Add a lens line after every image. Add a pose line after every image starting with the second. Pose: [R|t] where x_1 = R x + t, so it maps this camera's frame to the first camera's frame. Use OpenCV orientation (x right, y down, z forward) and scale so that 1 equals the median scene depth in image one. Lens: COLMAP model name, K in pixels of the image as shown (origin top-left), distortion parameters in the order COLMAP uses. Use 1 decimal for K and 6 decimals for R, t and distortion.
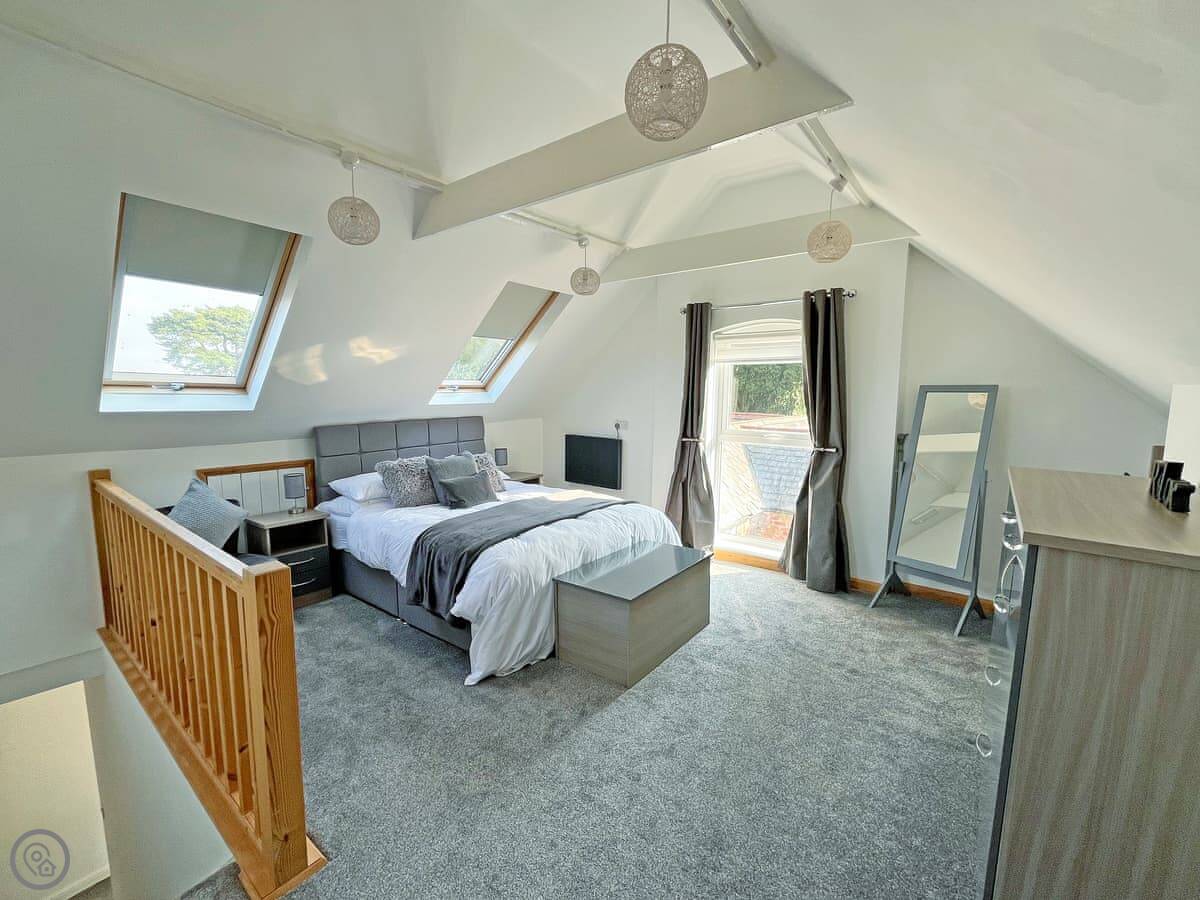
lens RADIAL K [[496.1, 0, 599.3], [0, 496.1, 452.9], [0, 0, 1]] dist [0.000829, -0.000101]
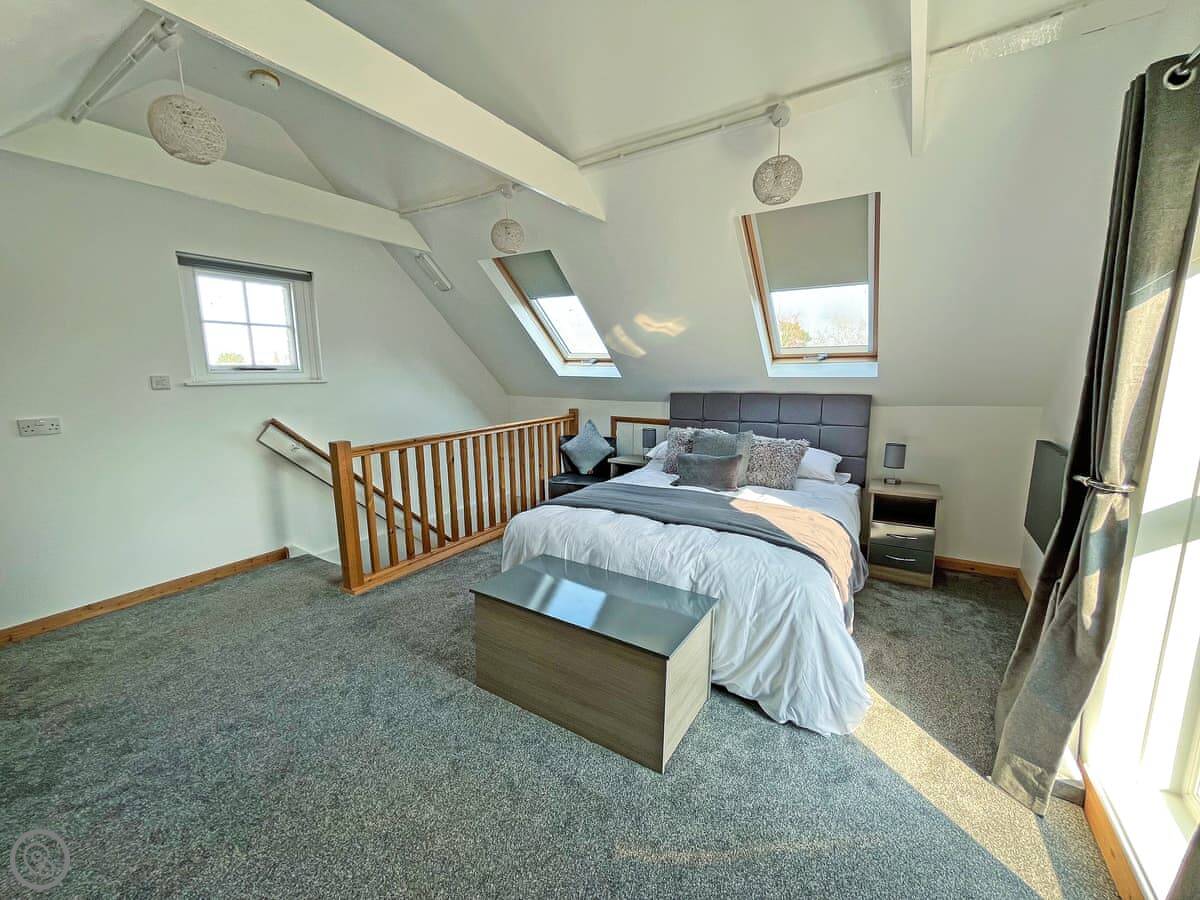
lens RADIAL K [[496.1, 0, 597.5], [0, 496.1, 443.3], [0, 0, 1]] dist [0.000829, -0.000101]
pose [[0.075116, 0.145633, -0.986483, 0.696735], [-0.099555, 0.985430, 0.137897, -0.087992], [0.992193, 0.087851, 0.088520, 0.831648]]
